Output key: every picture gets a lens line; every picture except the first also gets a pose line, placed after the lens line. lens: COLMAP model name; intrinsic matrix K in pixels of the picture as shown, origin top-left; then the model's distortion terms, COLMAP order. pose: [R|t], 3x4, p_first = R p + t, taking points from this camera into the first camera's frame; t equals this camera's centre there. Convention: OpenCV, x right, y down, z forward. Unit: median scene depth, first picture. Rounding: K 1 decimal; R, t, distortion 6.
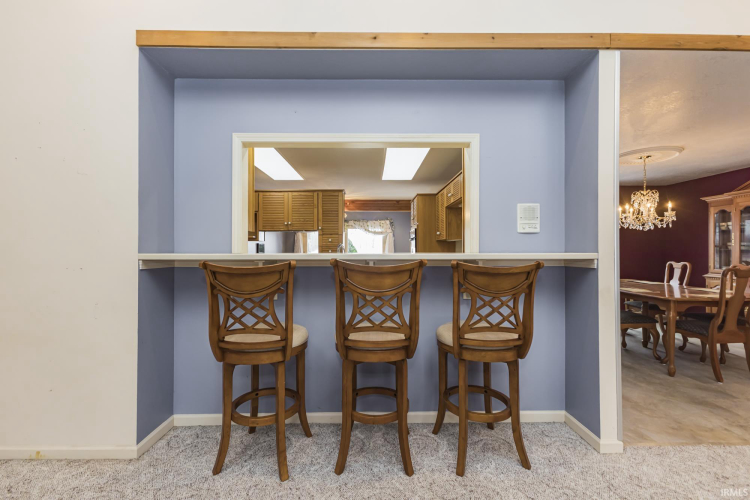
lens RADIAL K [[322.7, 0, 372.3], [0, 322.7, 247.8], [0, 0, 1]] dist [0.012340, 0.000033]
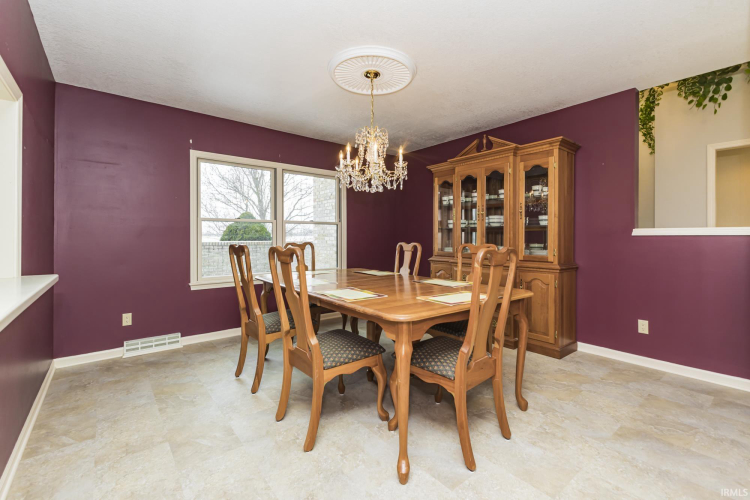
lens RADIAL K [[322.7, 0, 372.3], [0, 322.7, 247.8], [0, 0, 1]] dist [0.012340, 0.000033]
pose [[0.790585, -0.020951, 0.611994, 0.430074], [-0.000439, 0.999395, 0.034780, 0.029818], [-0.612353, -0.027765, 0.790097, 0.477071]]
